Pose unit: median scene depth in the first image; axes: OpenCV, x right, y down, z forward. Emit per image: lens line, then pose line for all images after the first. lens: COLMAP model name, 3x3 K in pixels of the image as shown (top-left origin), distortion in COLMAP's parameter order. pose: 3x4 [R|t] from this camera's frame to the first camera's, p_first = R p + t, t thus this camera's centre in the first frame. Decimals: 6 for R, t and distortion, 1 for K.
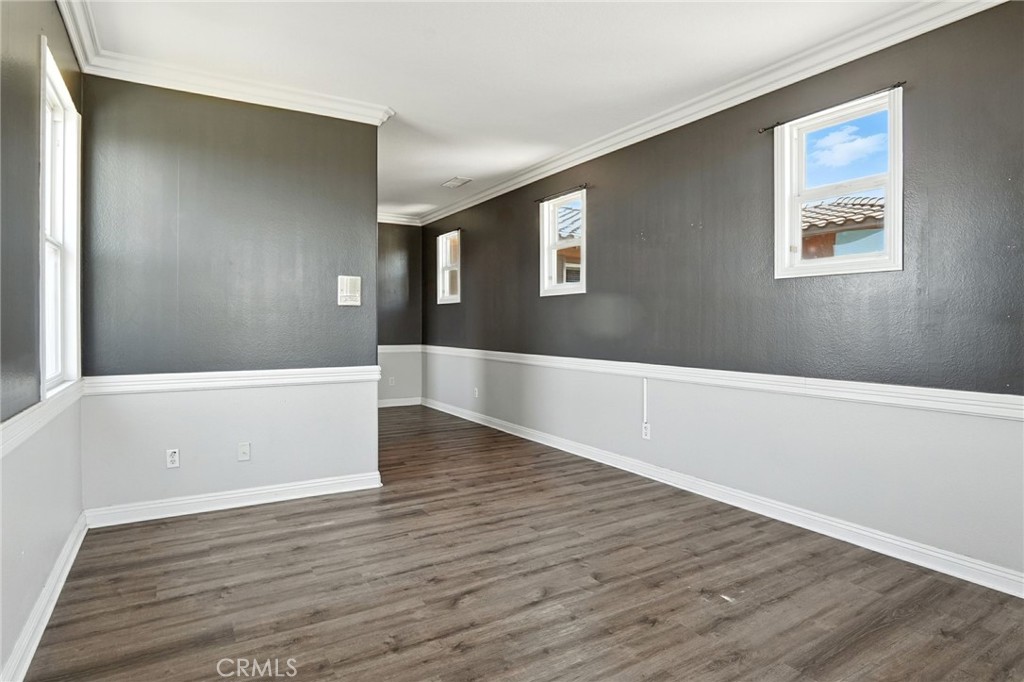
lens RADIAL K [[556.5, 0, 502.3], [0, 556.5, 335.2], [0, 0, 1]] dist [-0.015502, 0.003442]
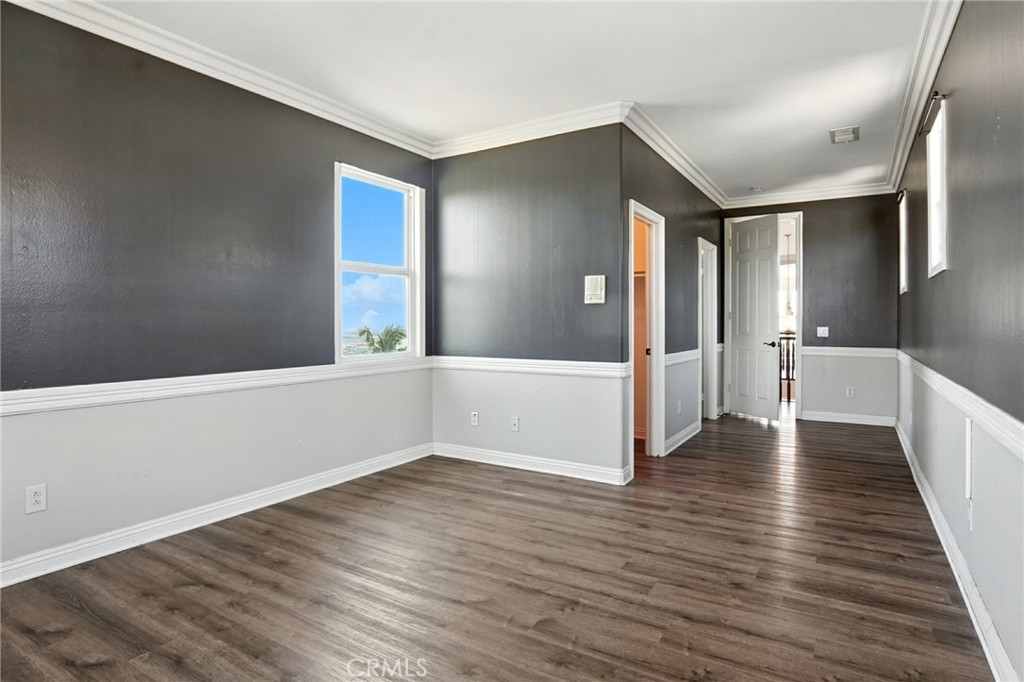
lens RADIAL K [[556.5, 0, 502.9], [0, 556.5, 332.5], [0, 0, 1]] dist [-0.015502, 0.003442]
pose [[0.457233, 0.013171, -0.889249, 0.677406], [-0.016643, 0.999842, 0.006252, -0.003200], [0.889191, 0.011942, 0.457380, 0.429780]]
